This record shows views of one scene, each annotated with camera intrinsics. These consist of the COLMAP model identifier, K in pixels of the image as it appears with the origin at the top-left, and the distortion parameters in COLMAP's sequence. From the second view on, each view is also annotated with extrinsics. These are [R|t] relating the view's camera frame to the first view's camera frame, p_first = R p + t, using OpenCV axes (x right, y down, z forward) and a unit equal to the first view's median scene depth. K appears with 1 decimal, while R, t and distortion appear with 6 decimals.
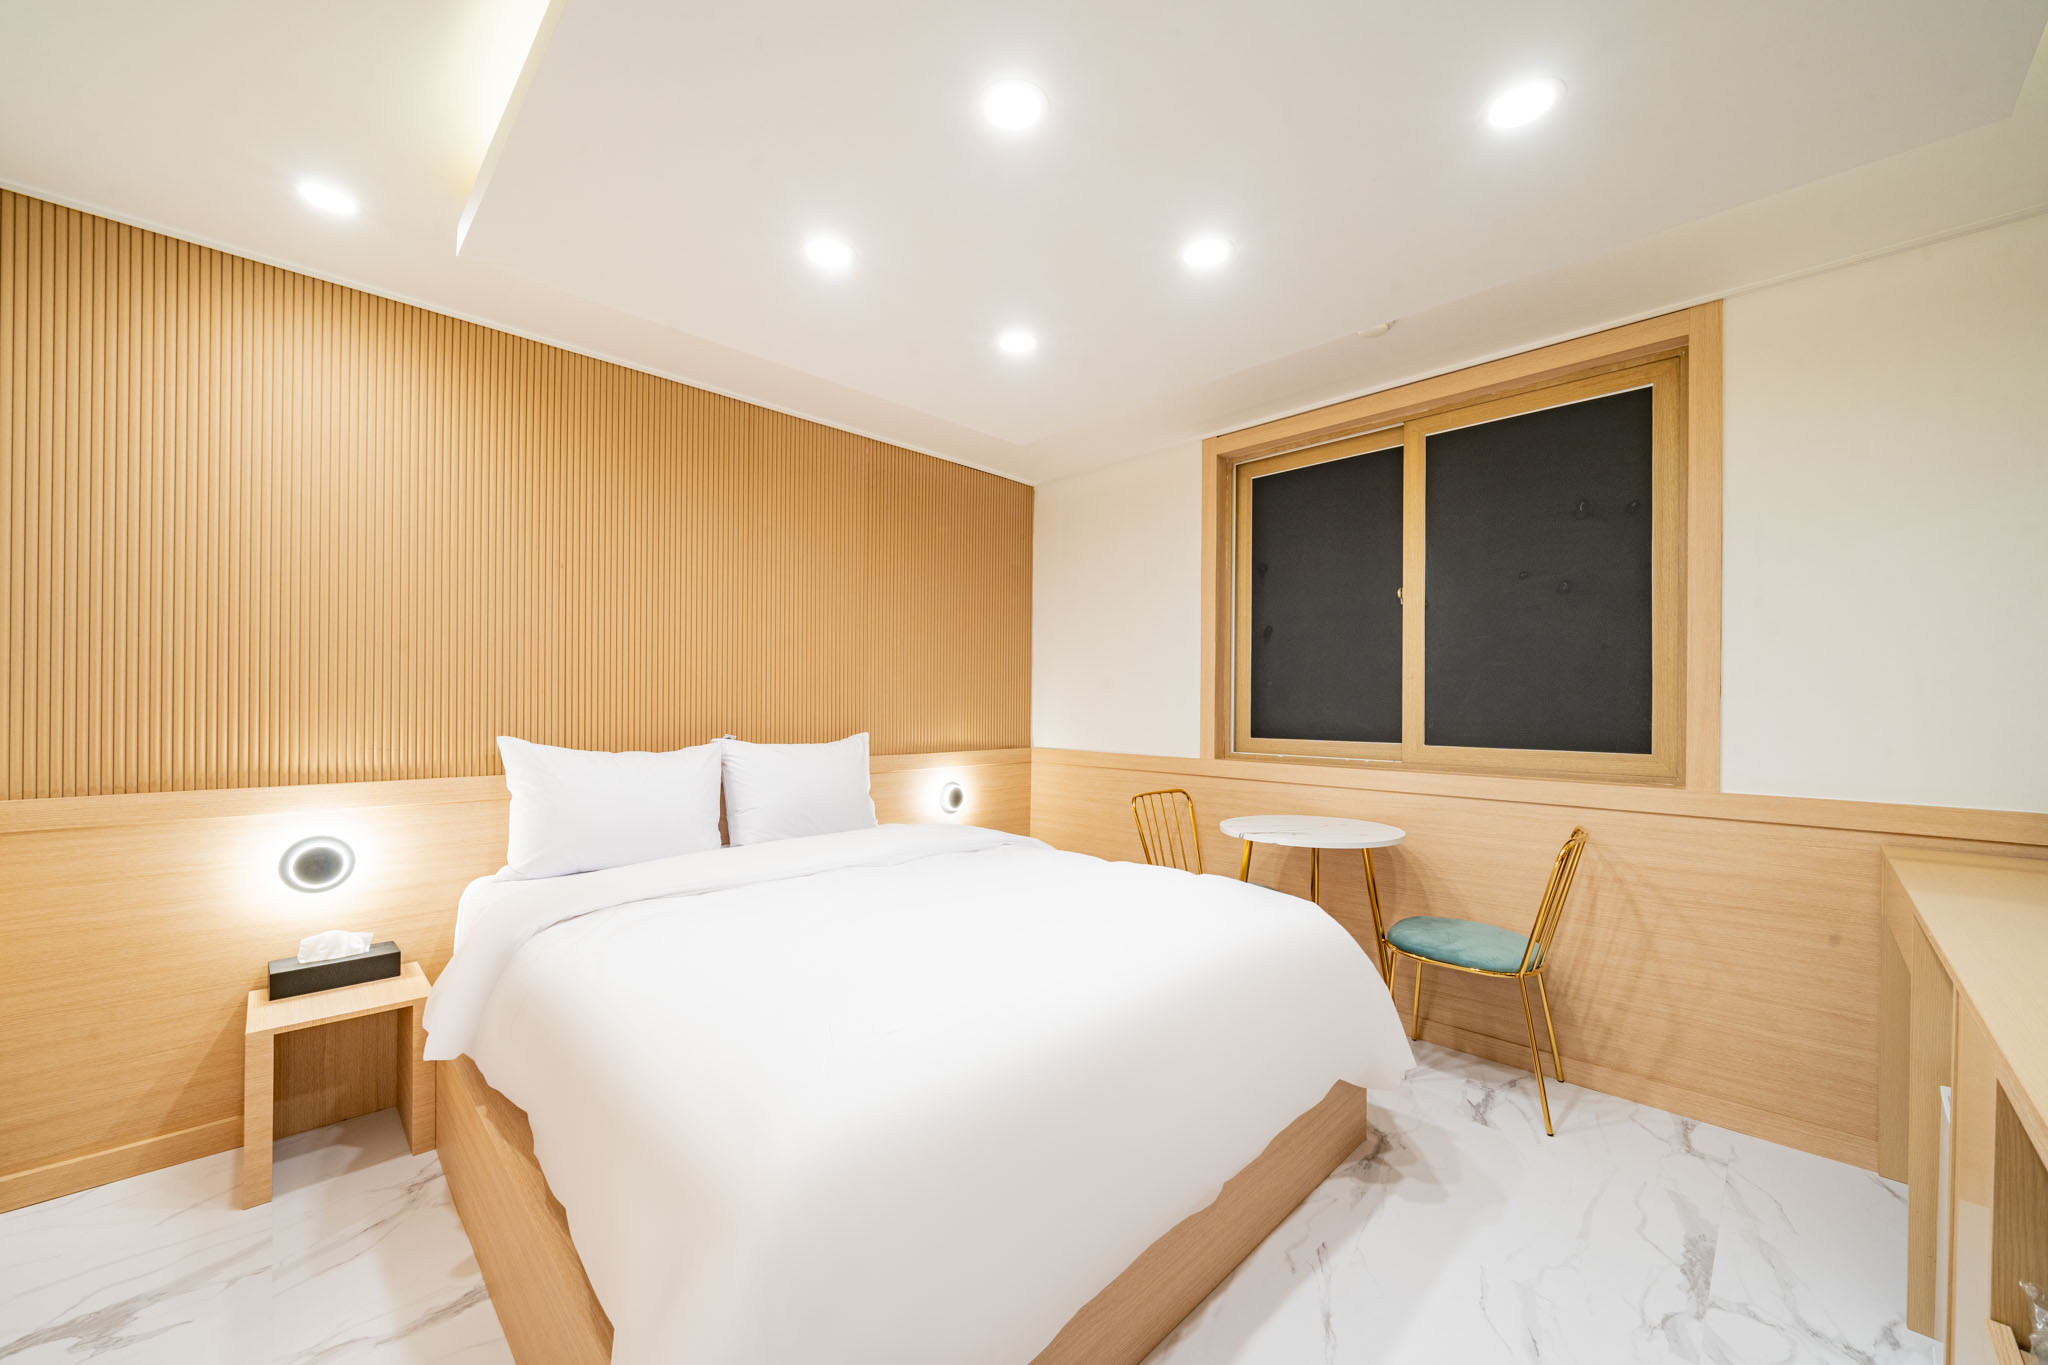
lens RADIAL K [[749.7, 0, 1017.0], [0, 749.7, 702.2], [0, 0, 1]] dist [-0.021046, -0.000054]
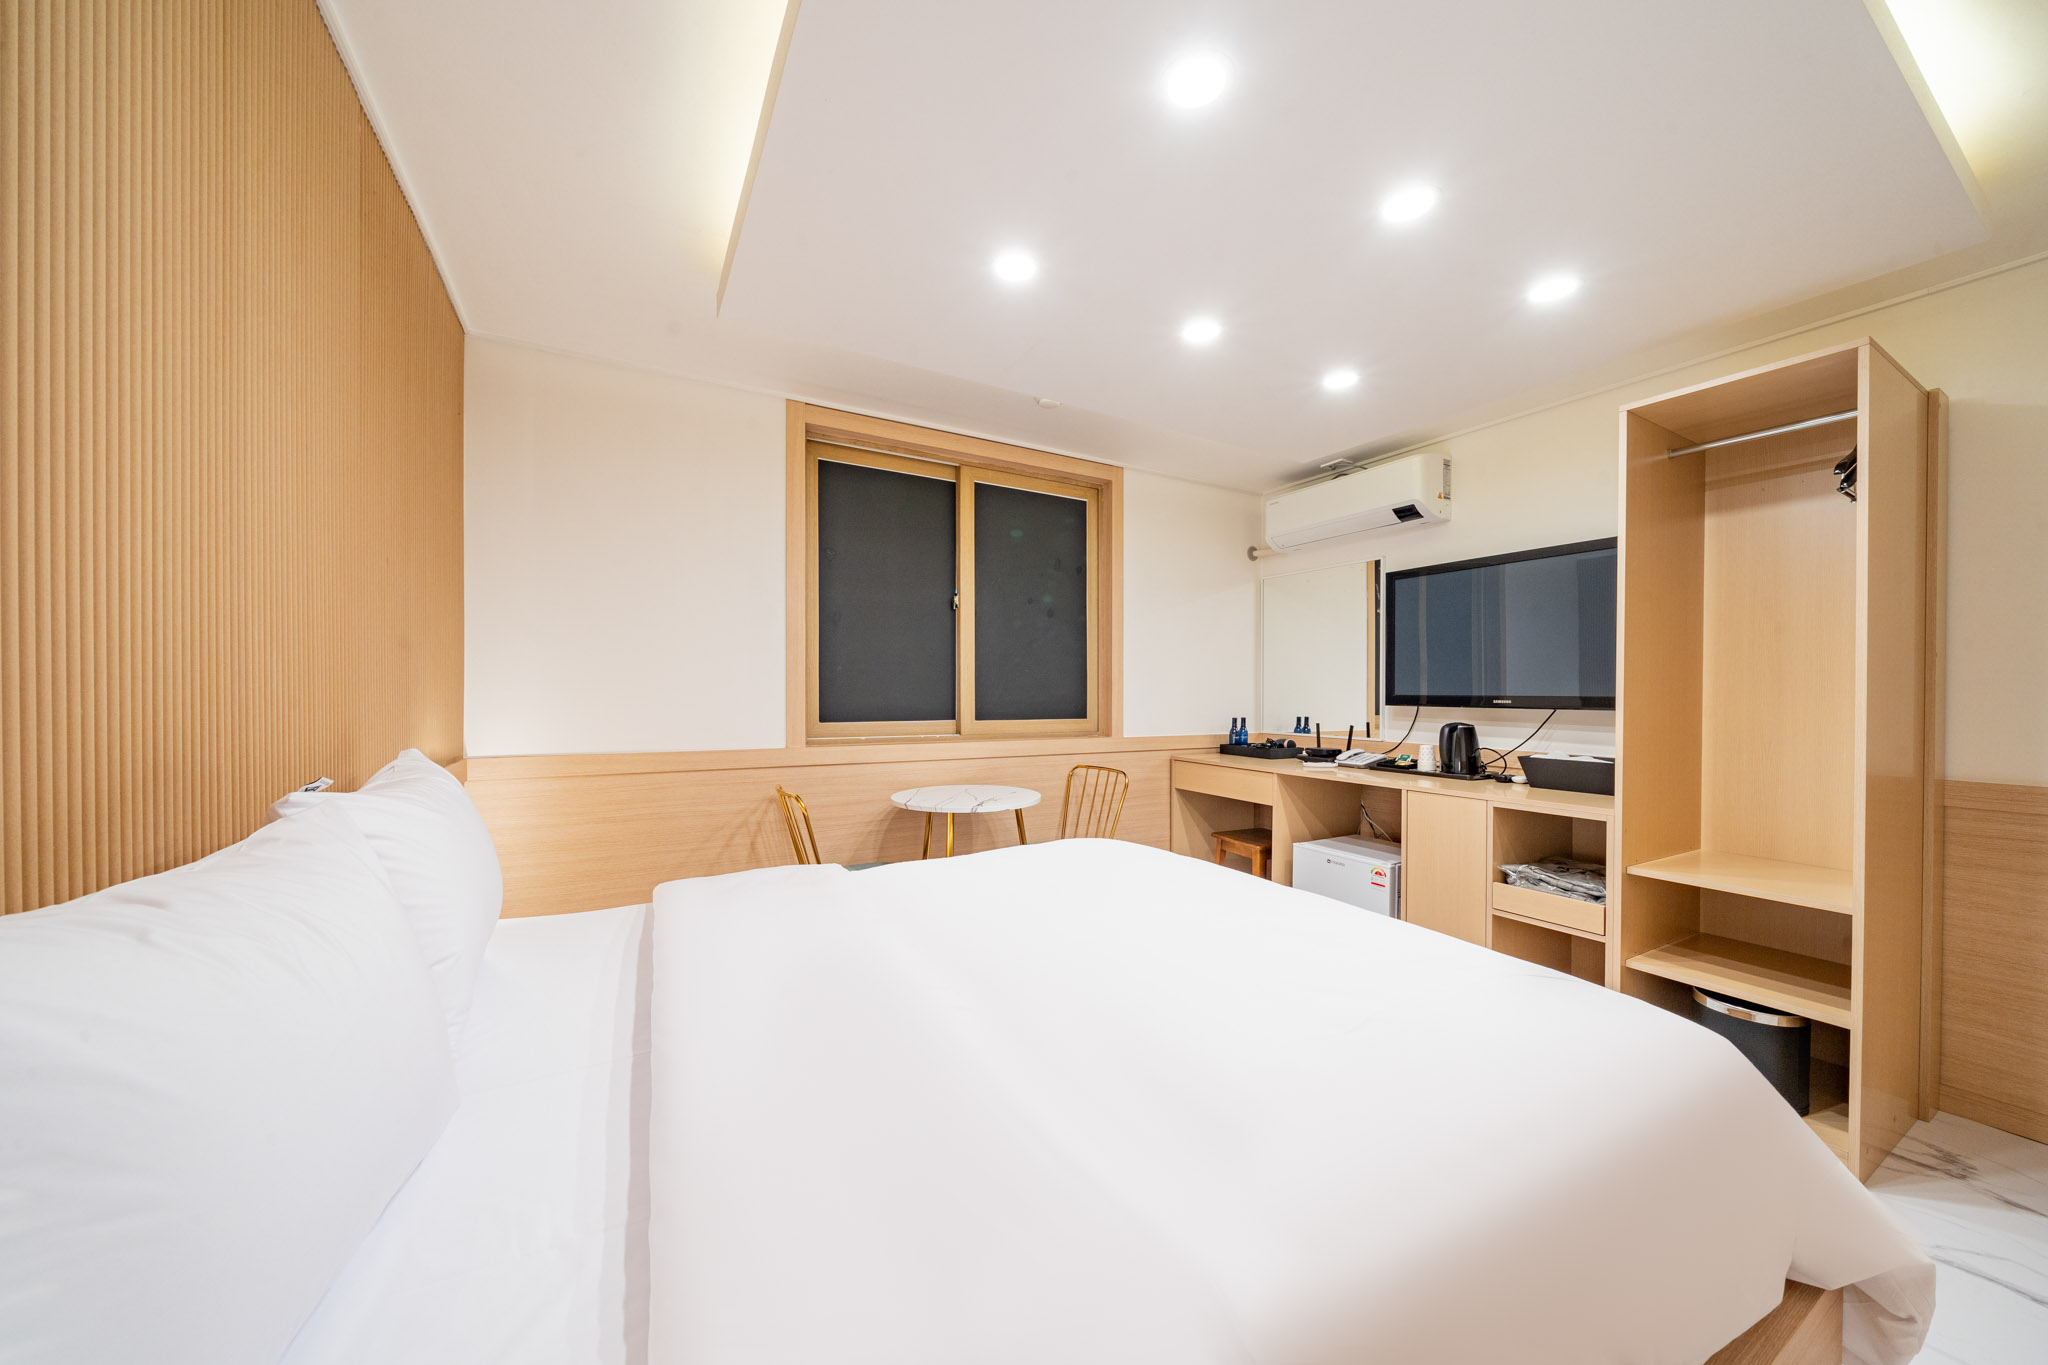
lens RADIAL K [[696.3, 0, 1022.3], [0, 696.3, 699.2], [0, 0, 1]] dist [-0.000084, -0.000013]
pose [[0.260396, -0.011709, 0.965431, -0.690903], [-0.003947, 0.999905, 0.013192, 0.004155], [-0.965494, -0.007246, 0.260325, 0.689873]]
